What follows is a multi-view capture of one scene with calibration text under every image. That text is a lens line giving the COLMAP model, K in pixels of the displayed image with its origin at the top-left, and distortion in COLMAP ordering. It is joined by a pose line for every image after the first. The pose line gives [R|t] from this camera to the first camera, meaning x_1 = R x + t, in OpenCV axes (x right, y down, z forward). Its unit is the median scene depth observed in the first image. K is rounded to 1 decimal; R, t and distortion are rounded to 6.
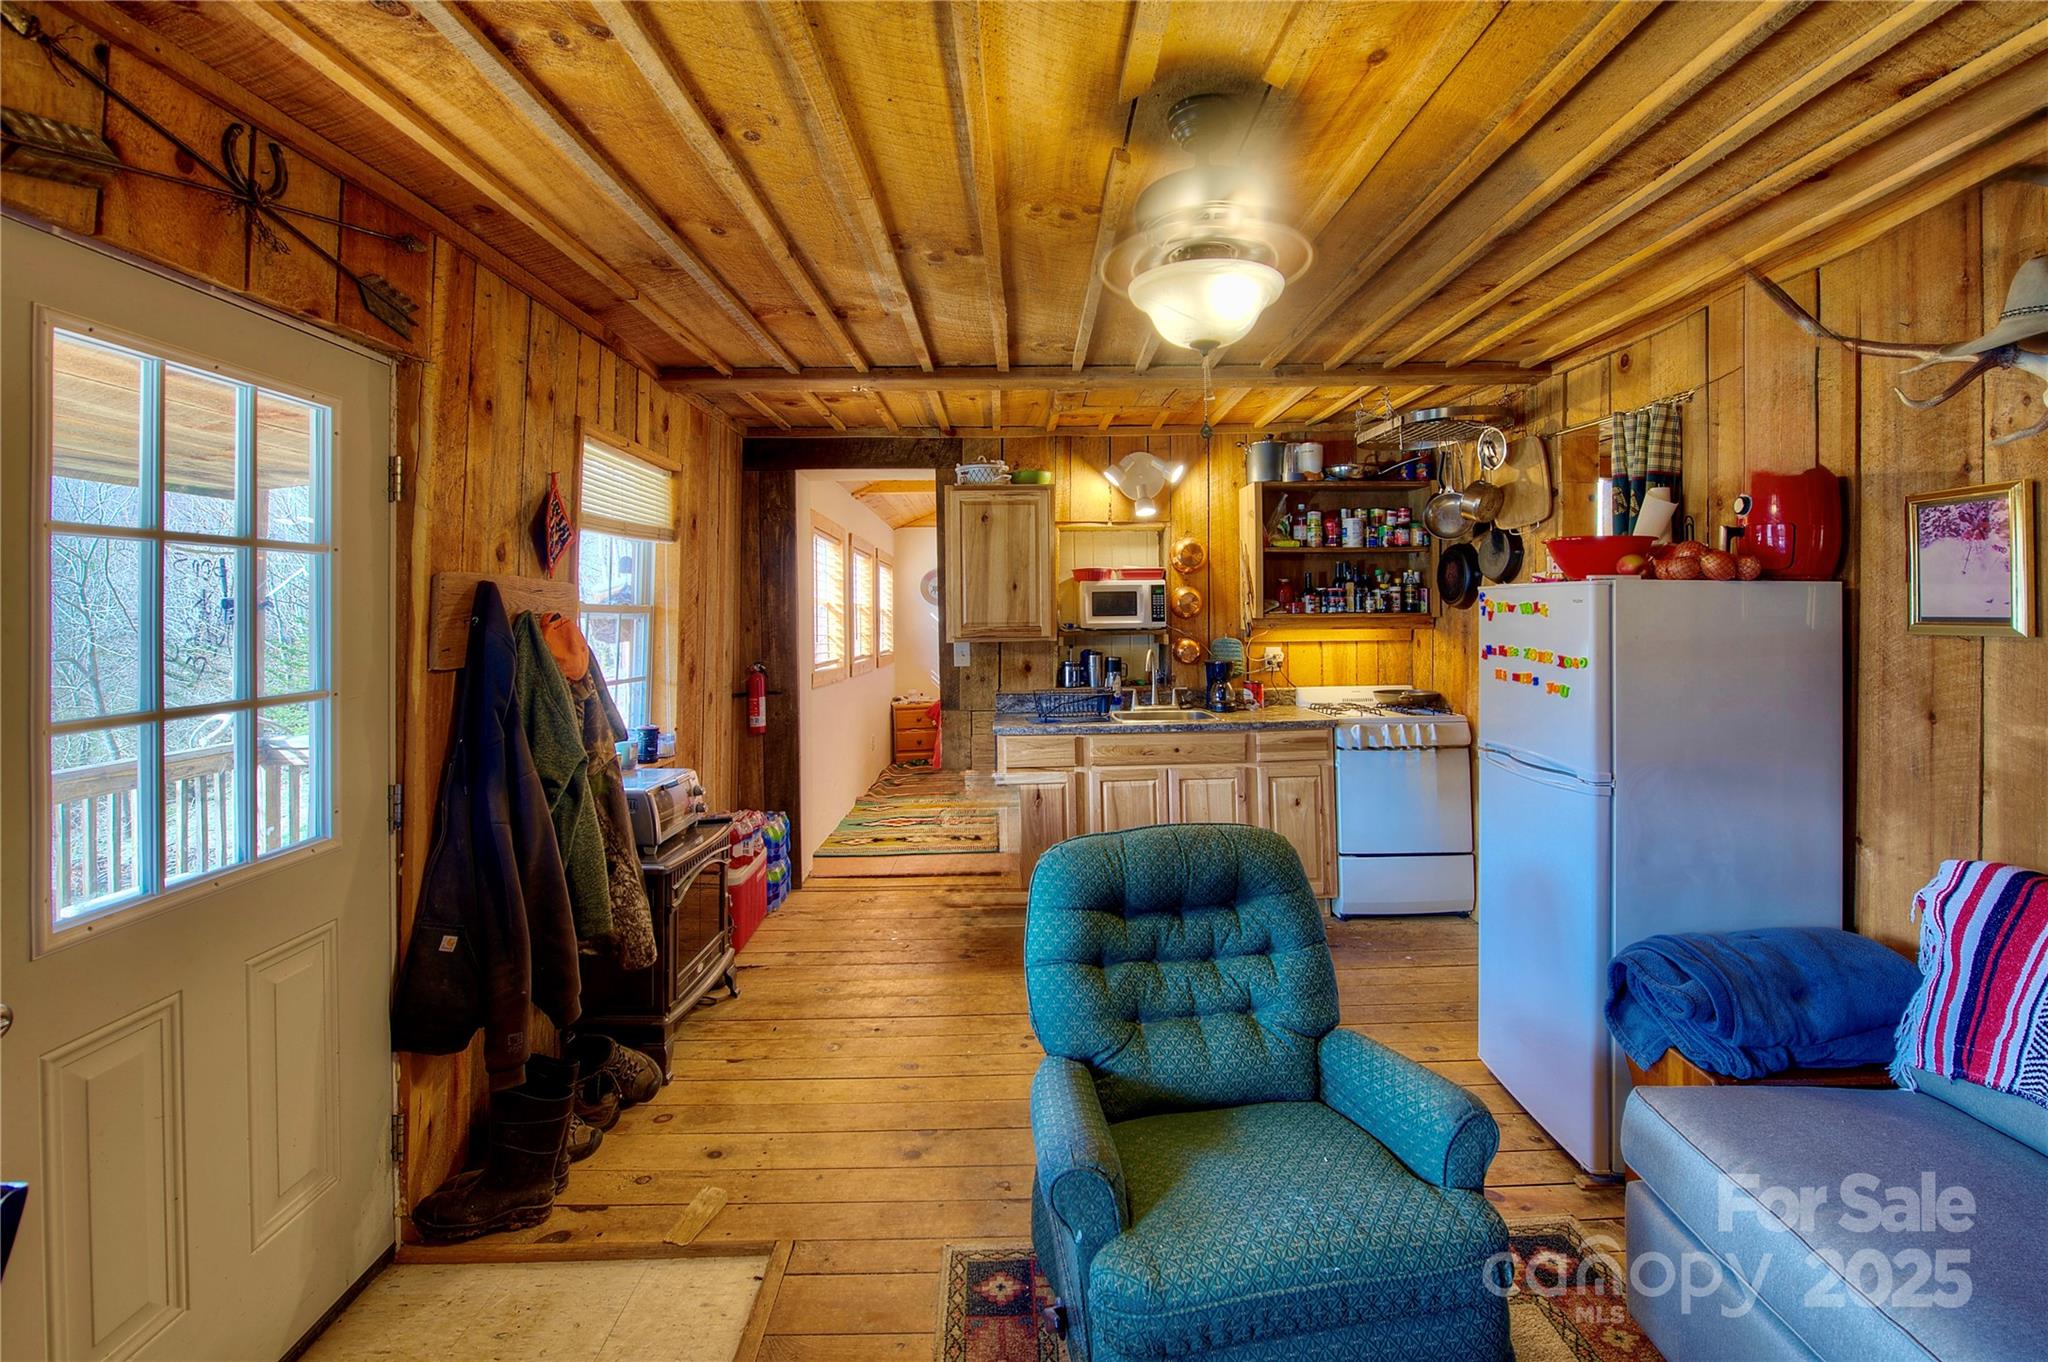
lens RADIAL K [[868.2, 0, 1055.0], [0, 868.2, 605.7], [0, 0, 1]] dist [0.000439, 0.000026]
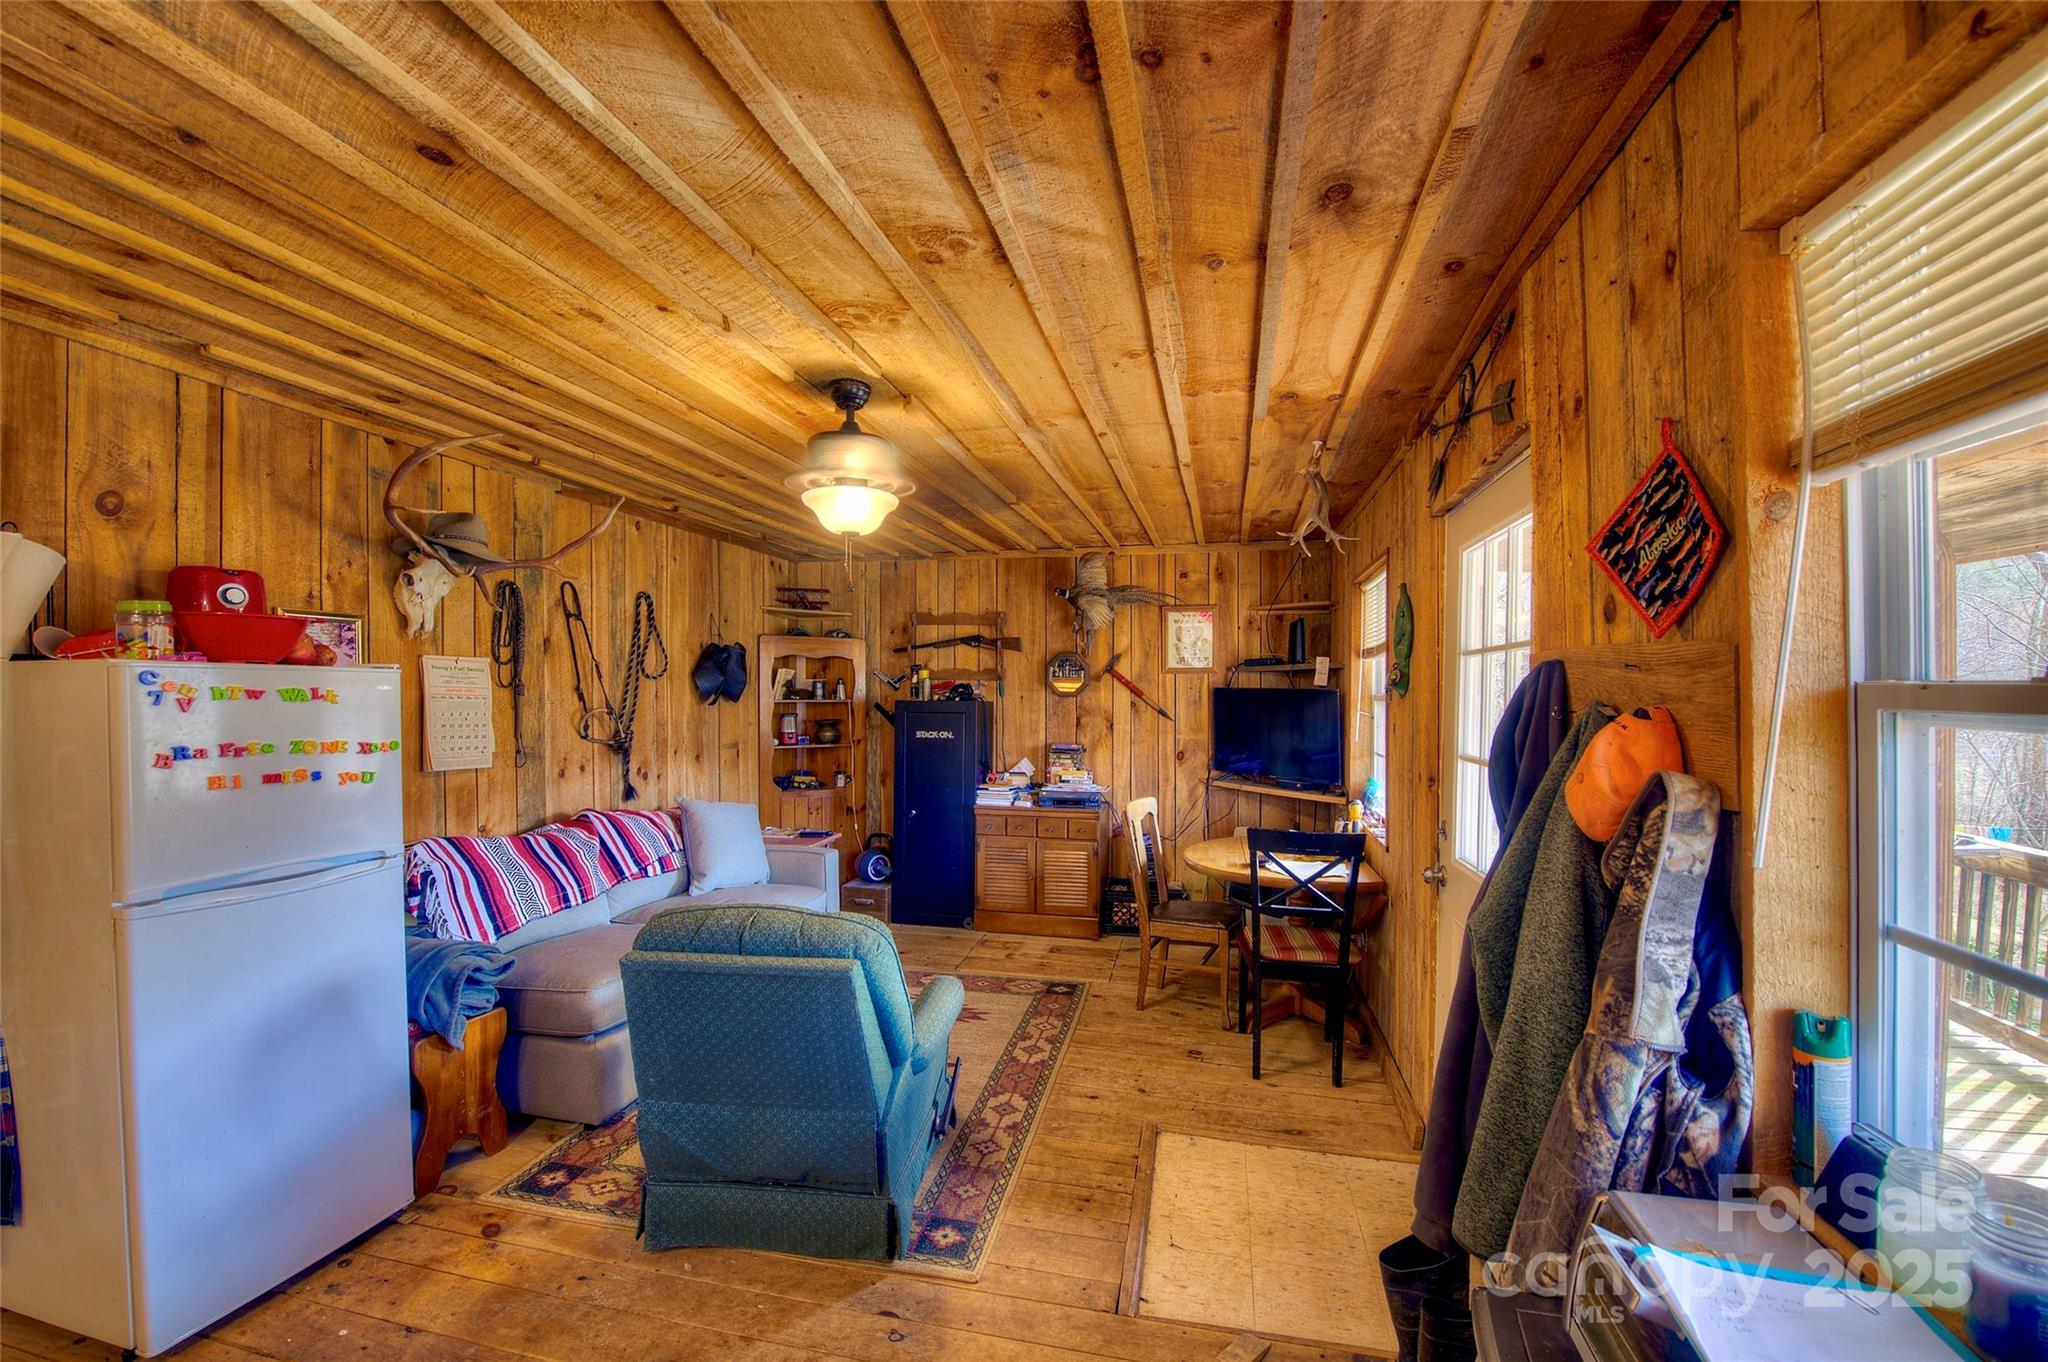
lens RADIAL K [[868.2, 0, 1028.5], [0, 868.2, 697.8], [0, 0, 1]] dist [0.000439, 0.000026]
pose [[-0.967187, -0.002023, 0.254056, -0.436776], [-0.001174, 0.999993, 0.003491, 0.002981], [-0.254061, 0.003078, -0.967183, 1.920008]]
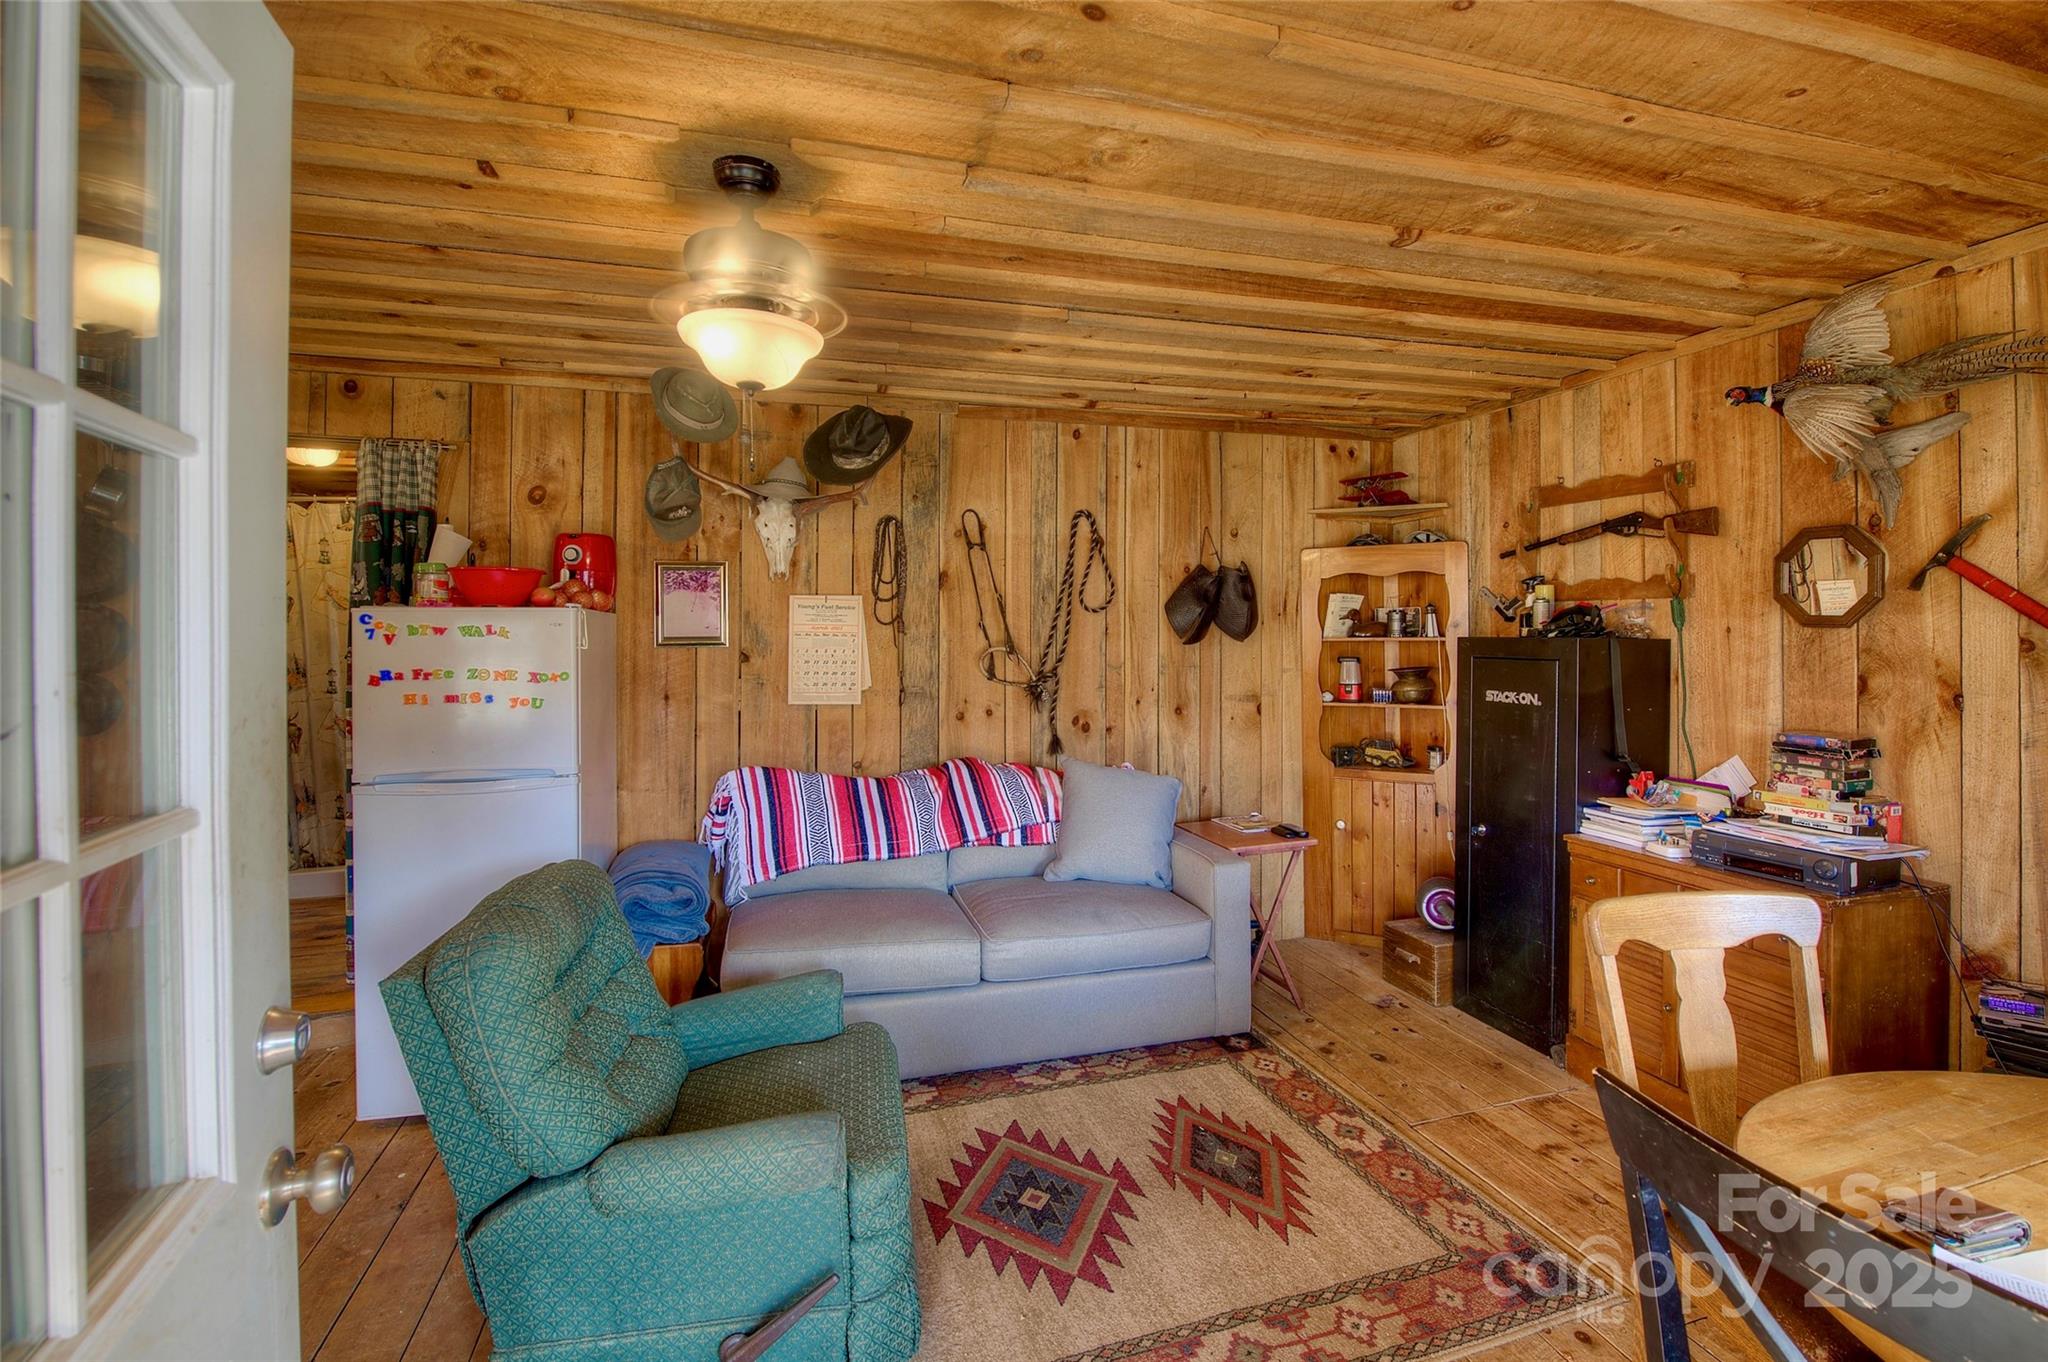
lens RADIAL K [[930.2, 0, 1013.0], [0, 930.2, 626.9], [0, 0, 1]] dist [0.002243, -0.000156]
pose [[-0.240010, 0.013515, 0.970676, -0.815711], [0.004642, 0.999908, -0.012774, 0.018332], [-0.970759, 0.001440, -0.240051, 0.743730]]
